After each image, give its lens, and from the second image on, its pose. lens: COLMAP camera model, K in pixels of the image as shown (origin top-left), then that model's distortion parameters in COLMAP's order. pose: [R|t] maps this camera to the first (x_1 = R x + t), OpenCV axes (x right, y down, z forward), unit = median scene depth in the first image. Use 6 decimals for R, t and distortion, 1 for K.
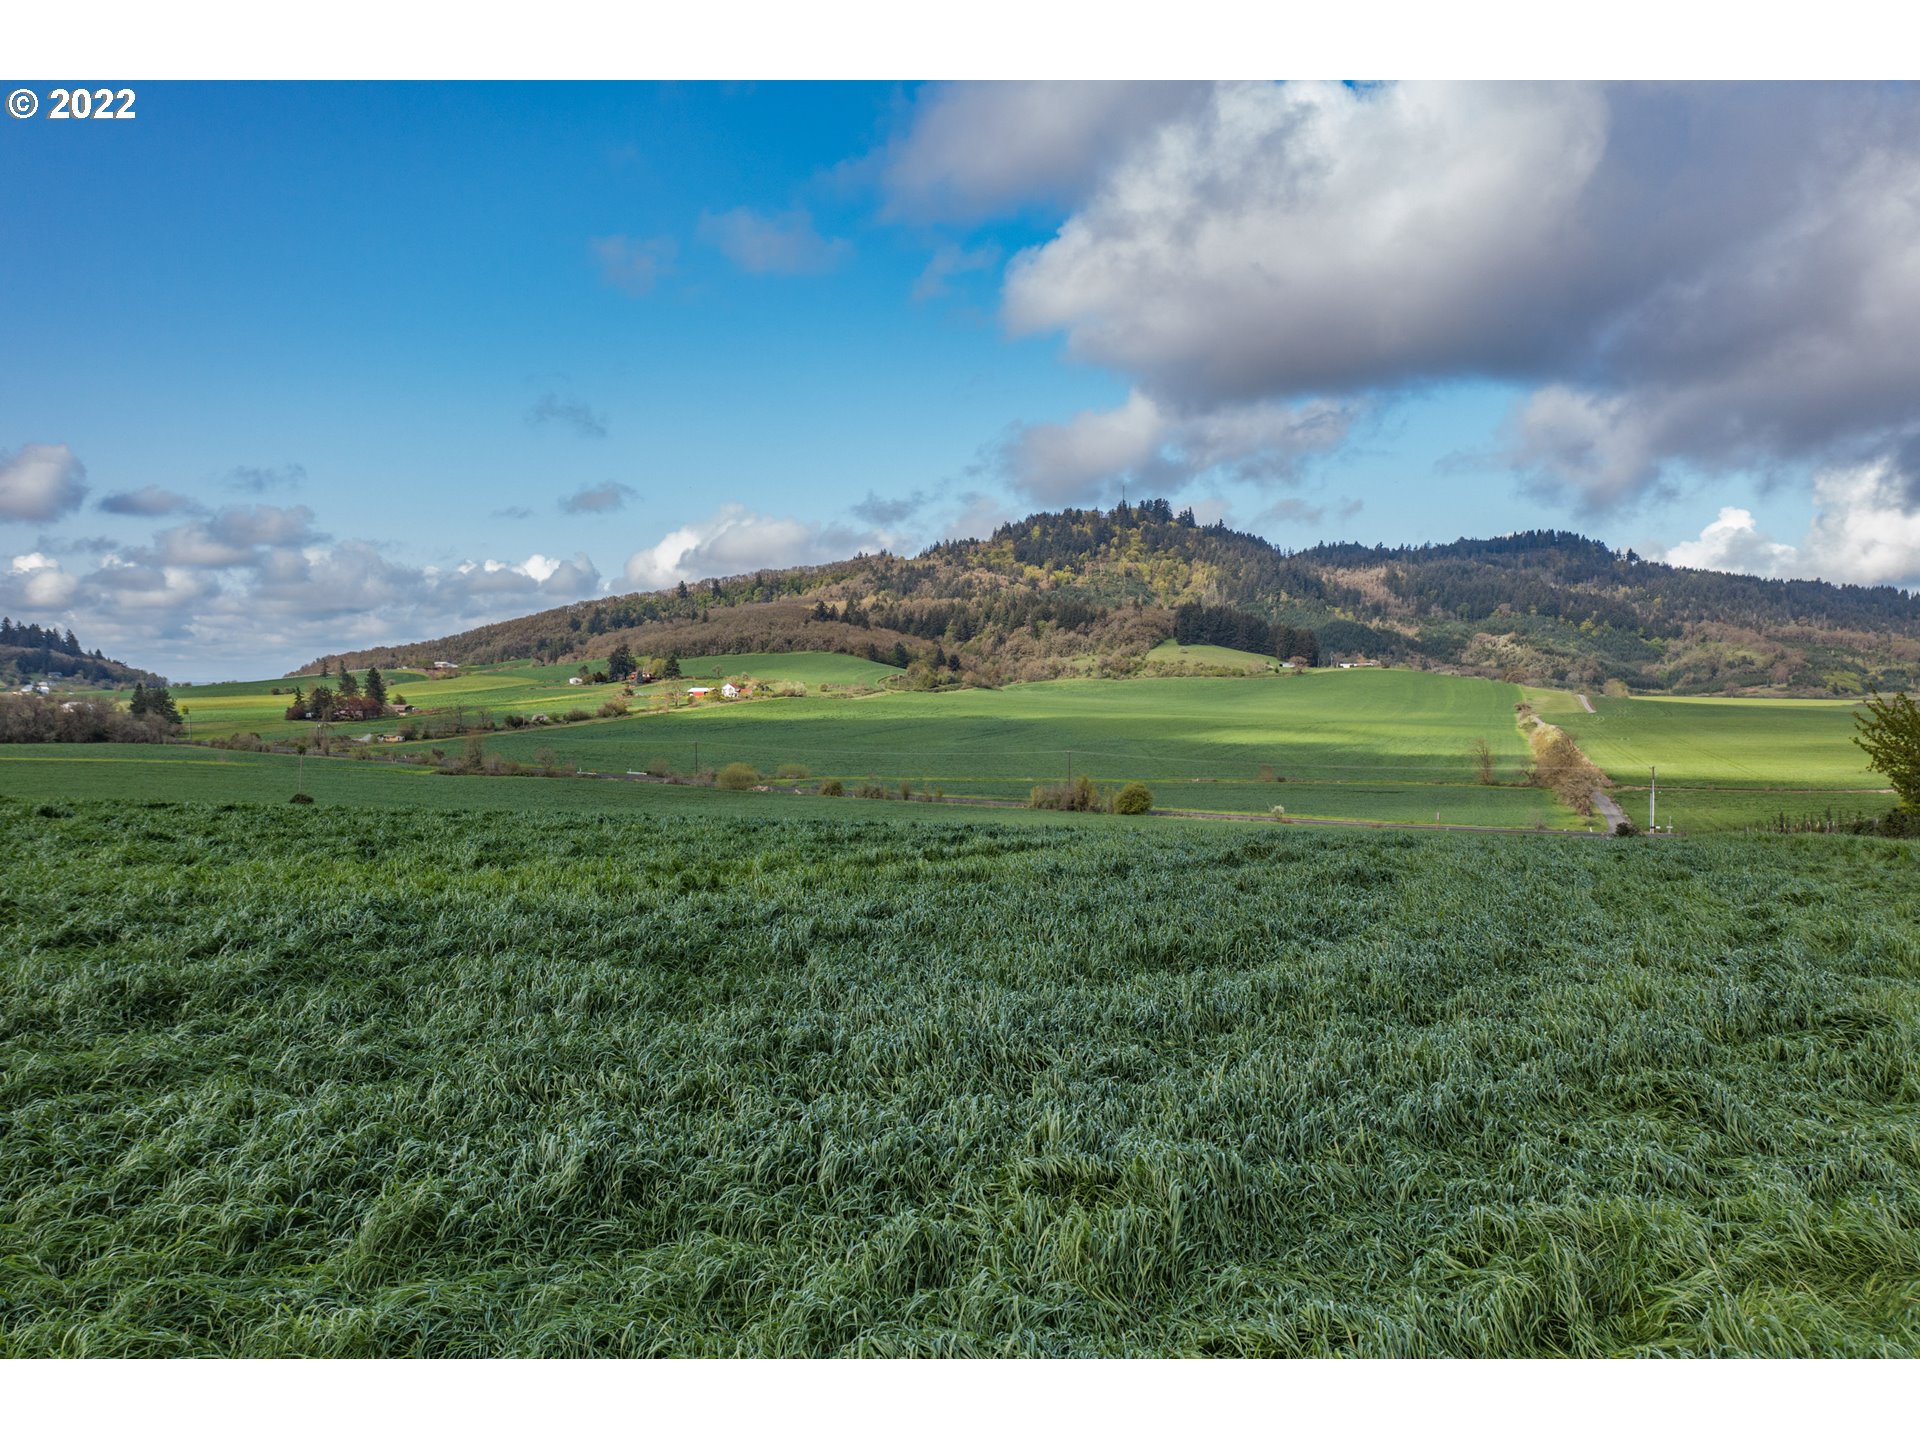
lens RADIAL K [[1505.2, 0, 964.7], [0, 1505.2, 724.0], [0, 0, 1]] dist [-0.015049, -0.004272]
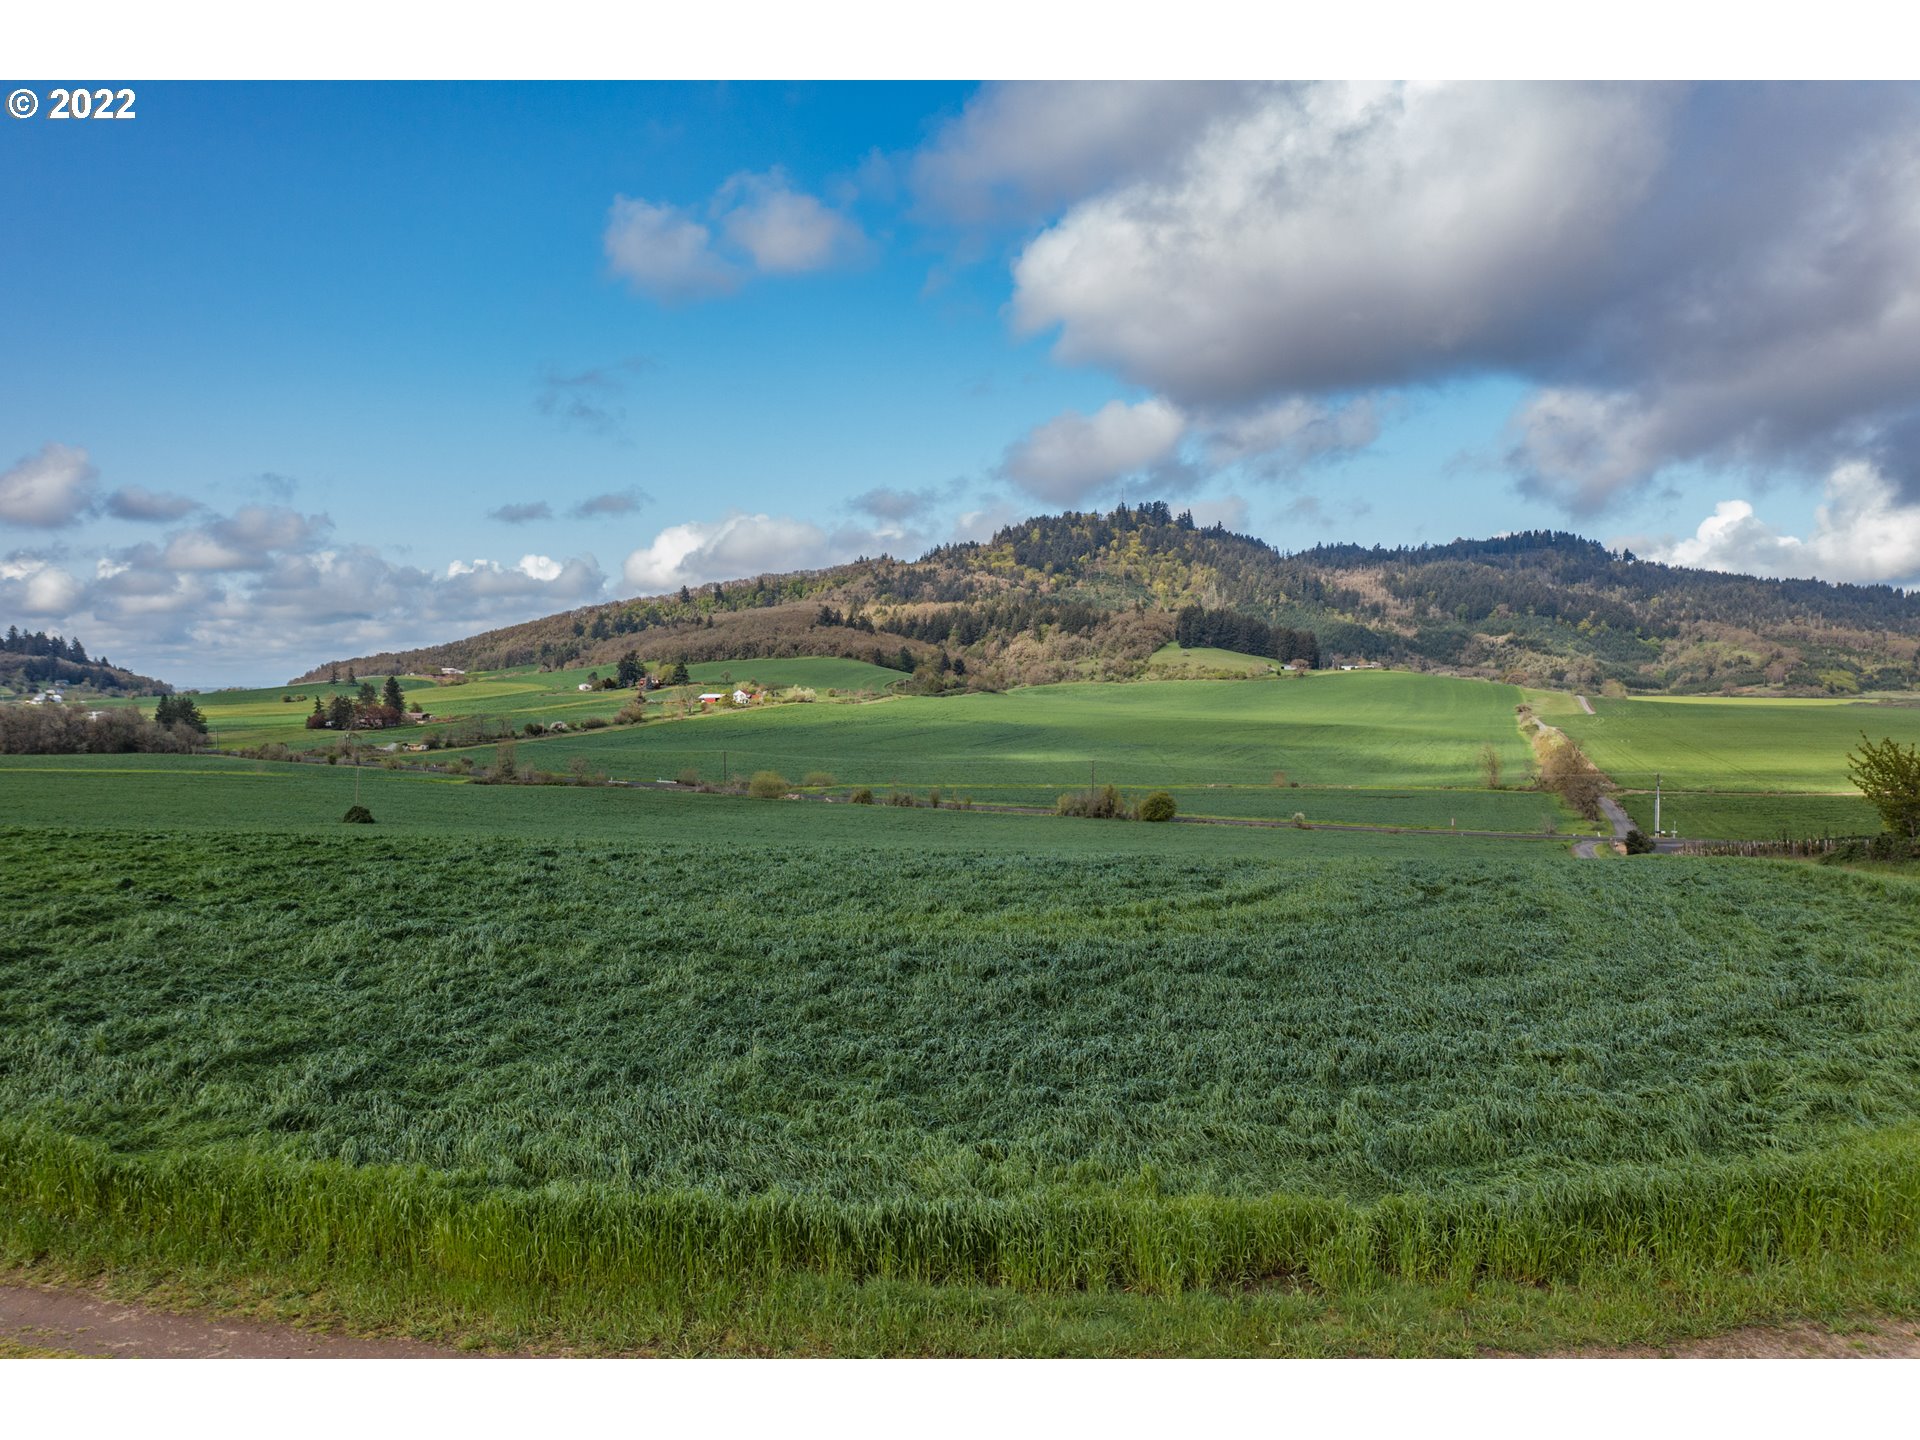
lens RADIAL K [[1505.2, 0, 965.0], [0, 1505.2, 722.4], [0, 0, 1]] dist [-0.015049, -0.004272]
pose [[0.999985, -0.004961, 0.002097, -0.005069], [0.004965, 0.999986, -0.001889, -0.001509], [-0.002088, 0.001899, 0.999996, -0.008688]]
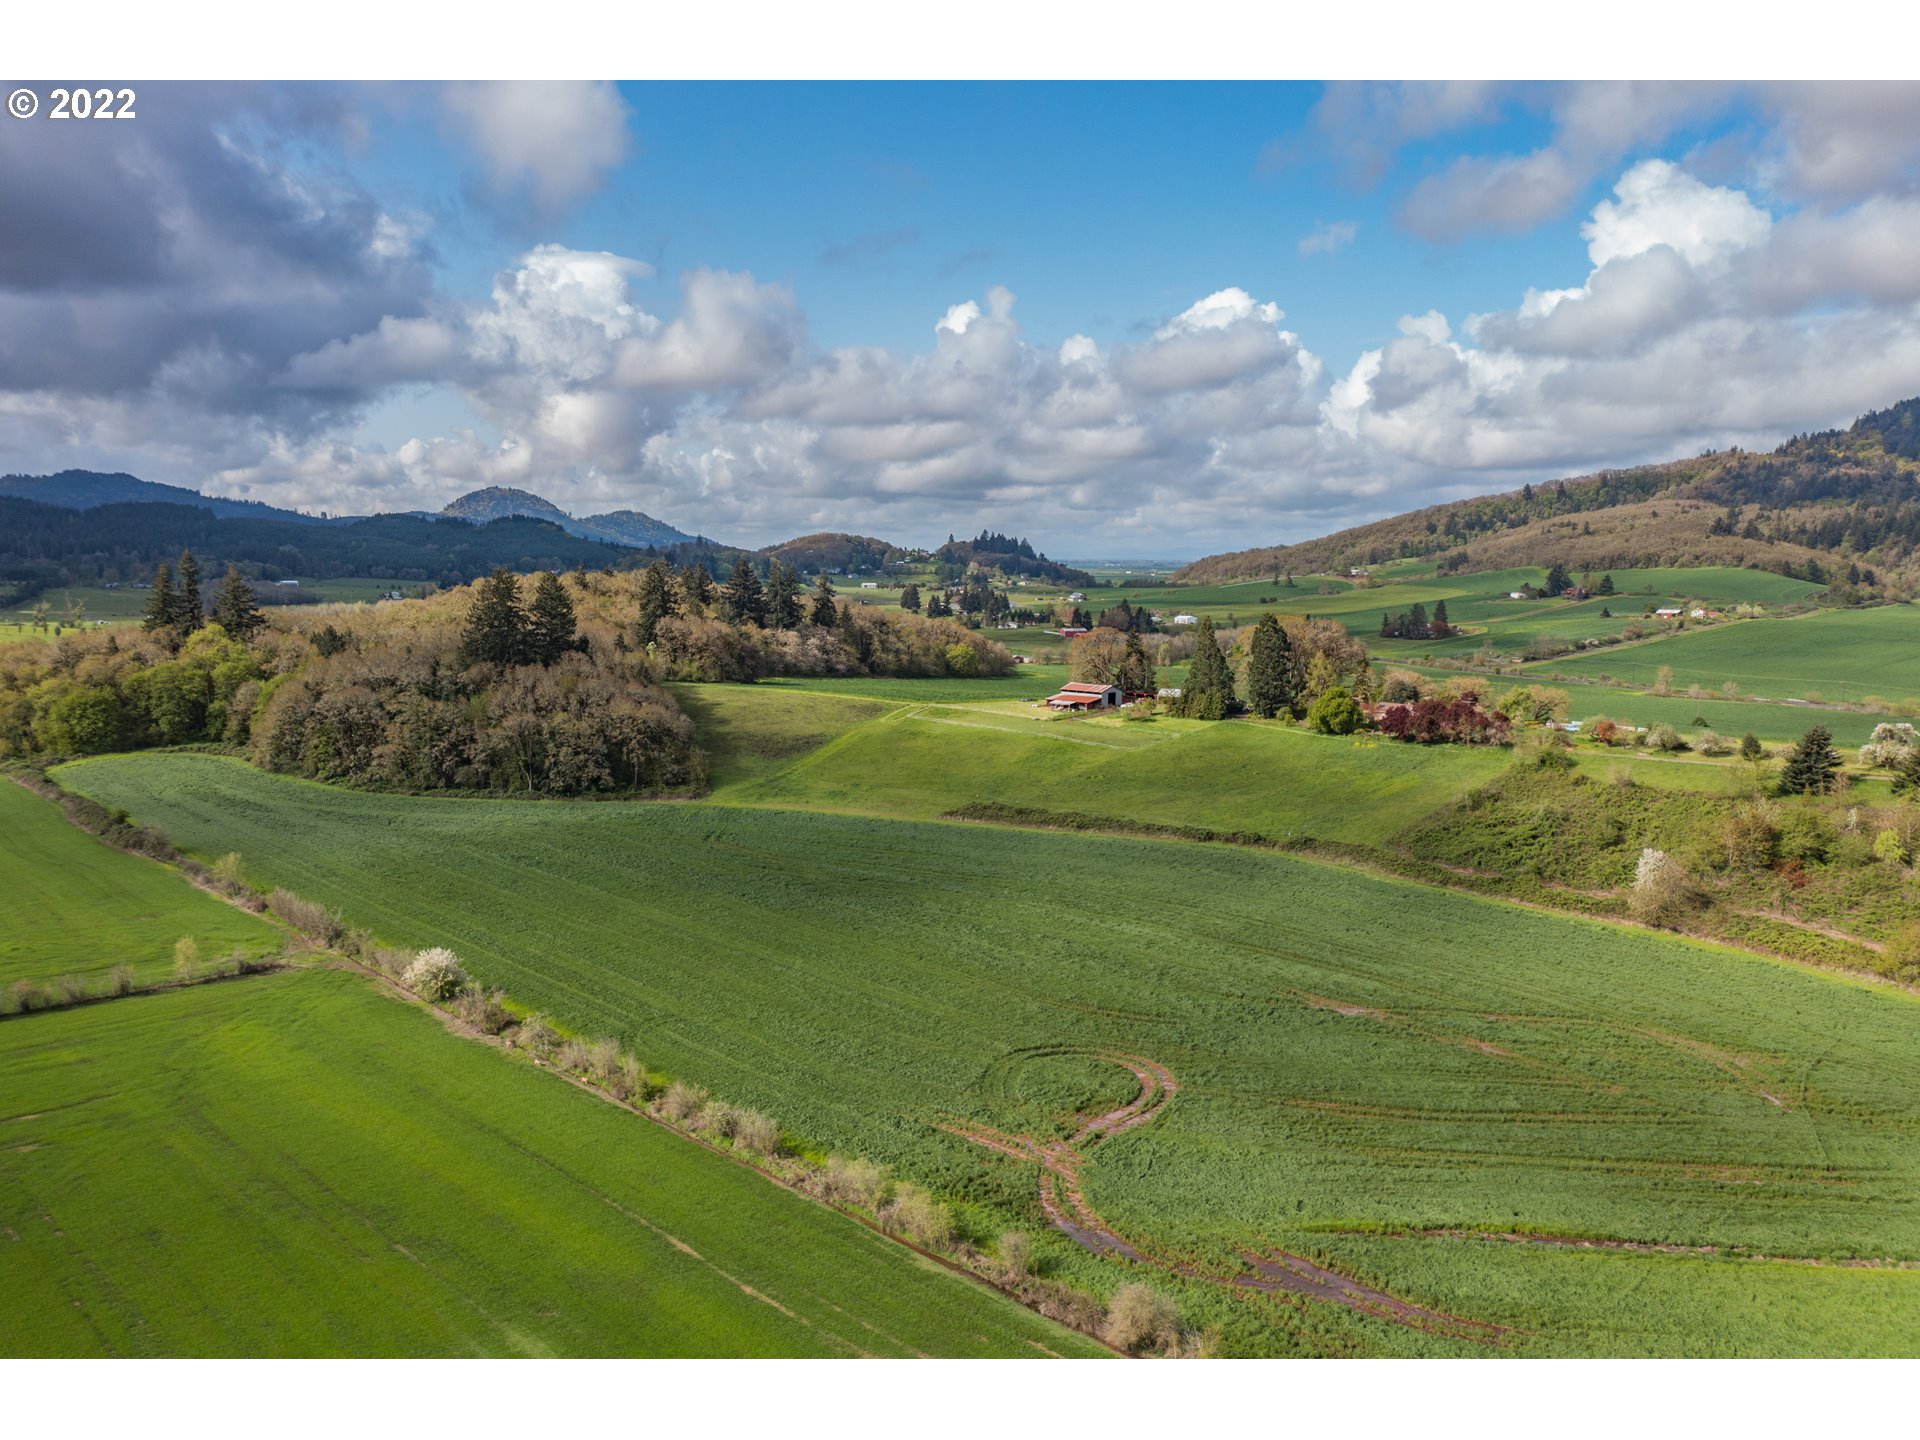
lens RADIAL K [[1505.2, 0, 969.9], [0, 1505.2, 714.1], [0, 0, 1]] dist [-0.015049, -0.004272]
pose [[0.890698, 0.044054, -0.452456, -0.086730], [-0.009447, 0.996872, 0.078466, -0.020563], [0.454497, -0.065616, 0.888328, -0.232921]]
